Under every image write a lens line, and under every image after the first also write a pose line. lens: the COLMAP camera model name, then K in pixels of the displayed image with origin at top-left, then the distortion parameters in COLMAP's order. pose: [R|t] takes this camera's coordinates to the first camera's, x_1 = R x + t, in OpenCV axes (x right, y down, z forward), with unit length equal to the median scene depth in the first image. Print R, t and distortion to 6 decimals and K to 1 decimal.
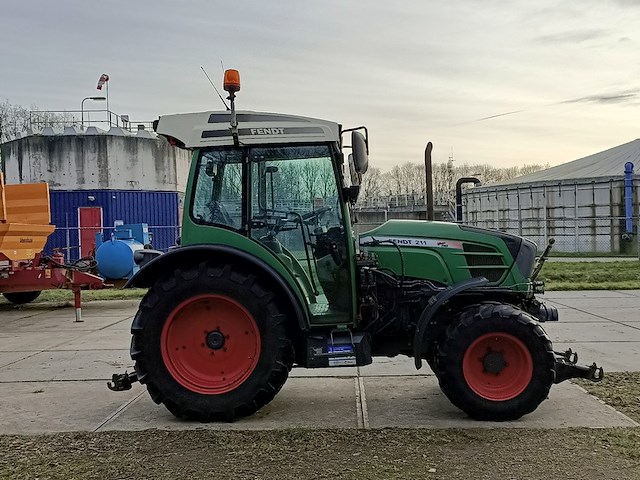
lens RADIAL K [[748.9, 0, 327.9], [0, 748.9, 240.3], [0, 0, 1]] dist [0.078098, -0.017725]
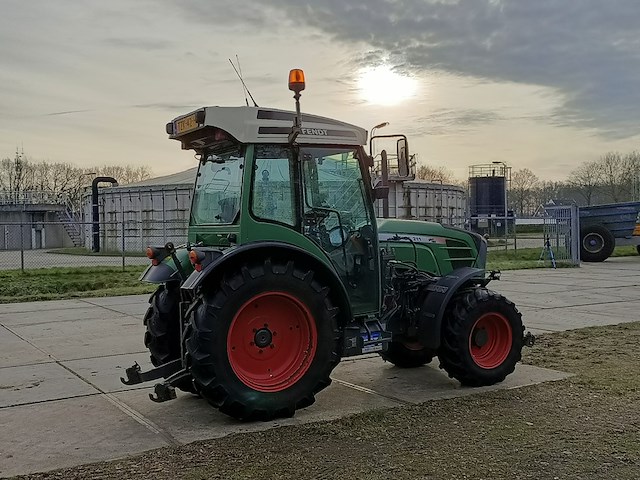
lens RADIAL K [[748.9, 0, 327.9], [0, 748.9, 240.3], [0, 0, 1]] dist [0.078098, -0.017725]
pose [[0.832683, -0.005029, 0.553727, -0.633067], [0.006197, 0.999981, -0.000239, 0.004664], [-0.553715, 0.003630, 0.832698, 0.128295]]
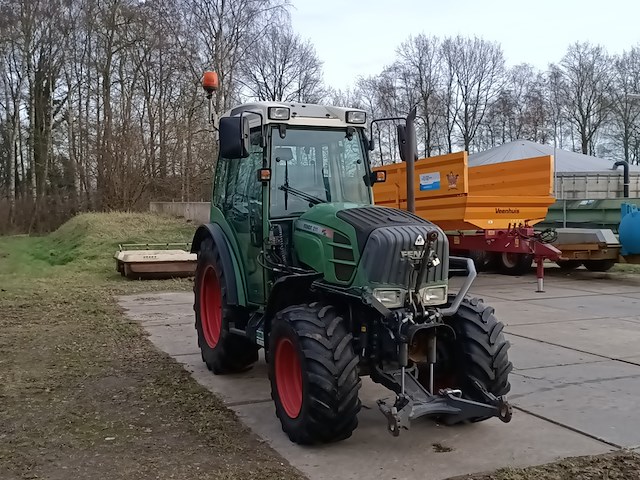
lens RADIAL K [[719.1, 0, 318.8], [0, 719.1, 239.1], [0, 0, 1]] dist [0.060200, -0.001210]
pose [[0.438826, 0.056374, -0.896802, 0.919896], [-0.011422, 0.998299, 0.057165, -0.034861], [0.898499, -0.014842, 0.438724, 0.638905]]
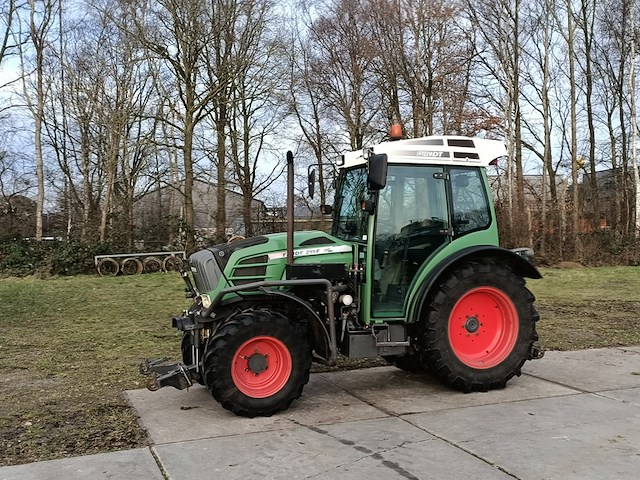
lens RADIAL K [[717.6, 0, 323.7], [0, 717.6, 240.6], [0, 0, 1]] dist [0.061222, -0.010575]
pose [[-0.914584, 0.039828, -0.402429, 0.545030], [0.029479, 0.999057, 0.031879, -0.049910], [0.403320, 0.017293, -0.914896, 2.140250]]
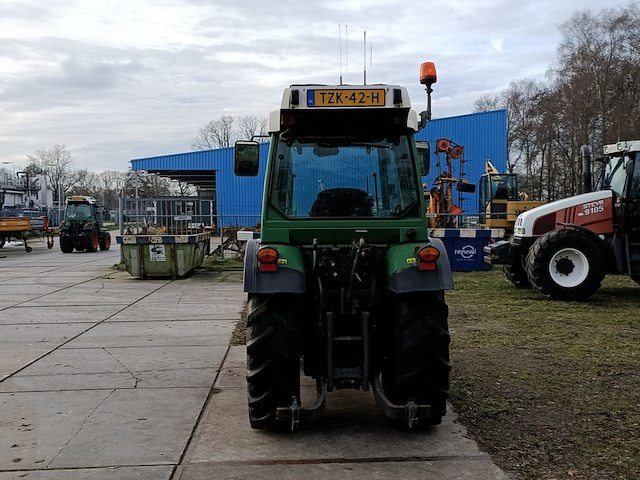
lens RADIAL K [[719.1, 0, 318.8], [0, 719.1, 239.1], [0, 0, 1]] dist [0.060200, -0.001210]
pose [[-0.080925, -0.016763, 0.996579, -1.044134], [0.019450, 0.999642, 0.018394, -0.010944], [-0.996530, 0.020872, -0.080570, 1.186764]]
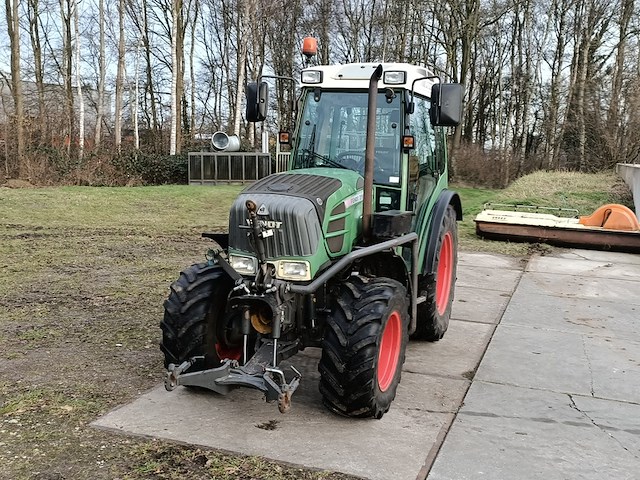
lens RADIAL K [[719.1, 0, 318.8], [0, 719.1, 239.1], [0, 0, 1]] dist [0.060200, -0.001210]
pose [[-0.294544, 0.118767, -0.948229, 0.968057], [-0.048985, 0.989066, 0.139098, -0.066492], [0.954382, 0.087420, -0.285506, 1.326655]]
